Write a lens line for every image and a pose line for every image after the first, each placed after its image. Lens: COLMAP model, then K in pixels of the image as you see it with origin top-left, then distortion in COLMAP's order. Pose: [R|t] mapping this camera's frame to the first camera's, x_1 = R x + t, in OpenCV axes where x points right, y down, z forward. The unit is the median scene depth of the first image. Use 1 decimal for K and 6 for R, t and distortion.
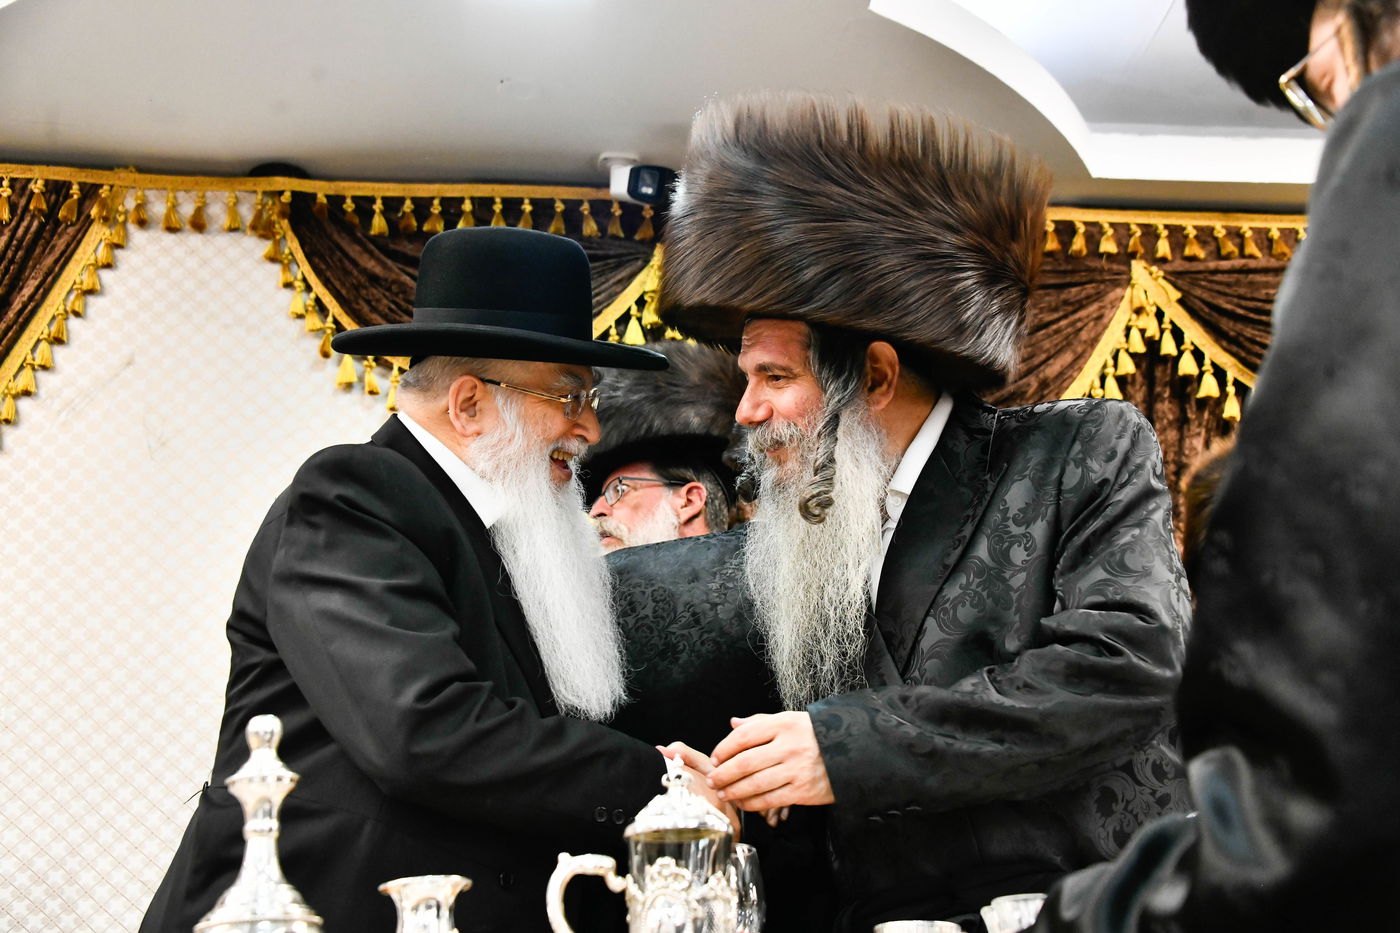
lens RADIAL K [[1820.4, 0, 711.5], [0, 1820.4, 479.9], [0, 0, 1]] dist [0.075997, 0.486711]
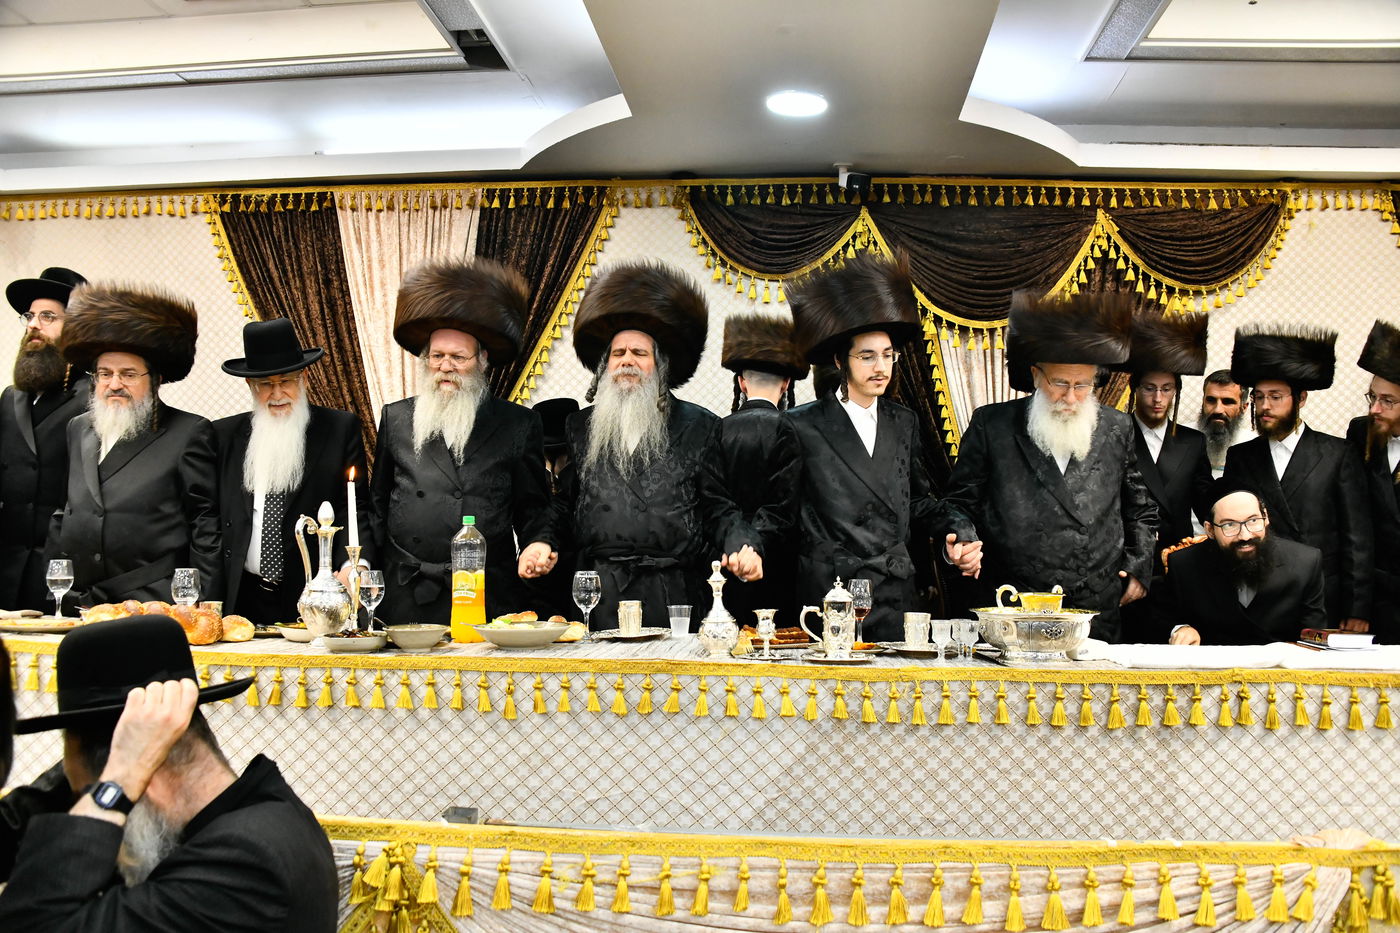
lens RADIAL K [[1135.2, 0, 733.4], [0, 1135.2, 470.4], [0, 0, 1]] dist [-0.156748, 0.098793]
pose [[0.985584, 0.020383, -0.167957, 0.046664], [0.030644, 0.954791, 0.295694, -0.226547], [0.166391, -0.296578, 0.940402, -0.314485]]
